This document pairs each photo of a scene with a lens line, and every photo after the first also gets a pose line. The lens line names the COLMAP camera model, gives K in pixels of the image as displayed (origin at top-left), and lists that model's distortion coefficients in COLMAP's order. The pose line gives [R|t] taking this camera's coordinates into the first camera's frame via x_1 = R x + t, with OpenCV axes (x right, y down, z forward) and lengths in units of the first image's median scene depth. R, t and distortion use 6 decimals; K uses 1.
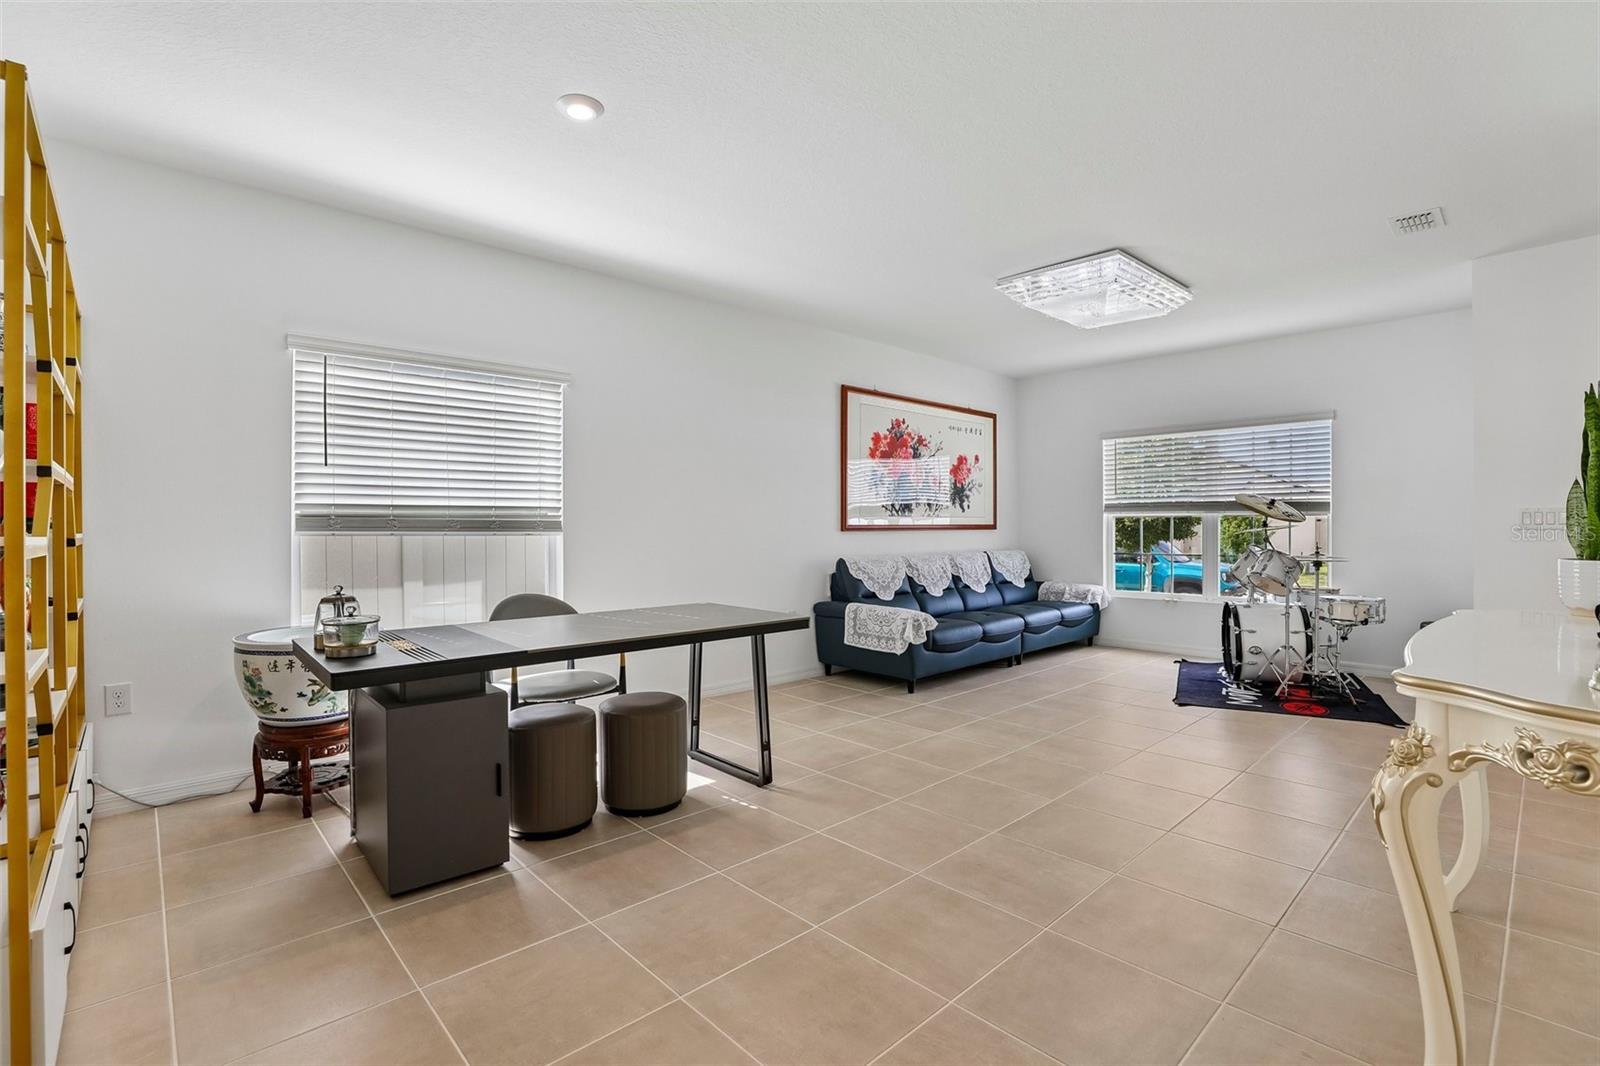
lens RADIAL K [[729.0, 0, 798.5], [0, 729.0, 532.4], [0, 0, 1]] dist [-0.038840, 0.006520]
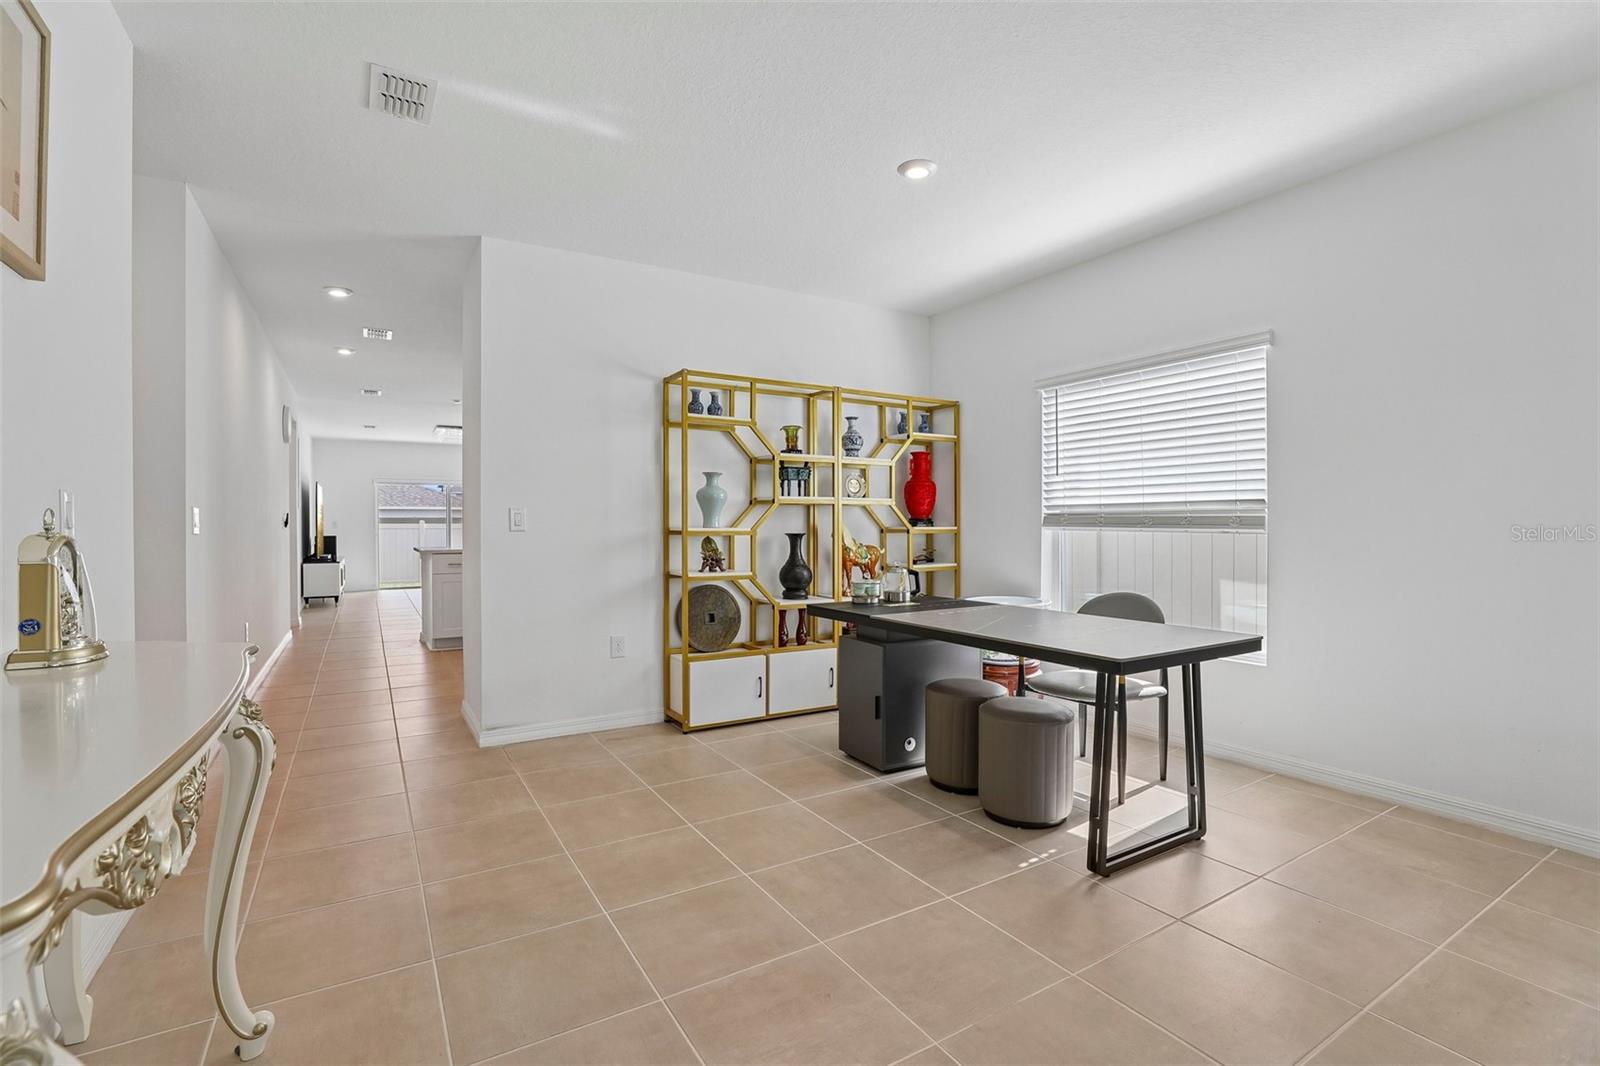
lens RADIAL K [[729.0, 0, 804.1], [0, 729.0, 528.6], [0, 0, 1]] dist [-0.038840, 0.006520]
pose [[-0.202470, 0.009462, -0.979243, 0.886815], [-0.004841, 0.999931, 0.010663, -0.012073], [0.979276, 0.006899, -0.202411, 1.040776]]
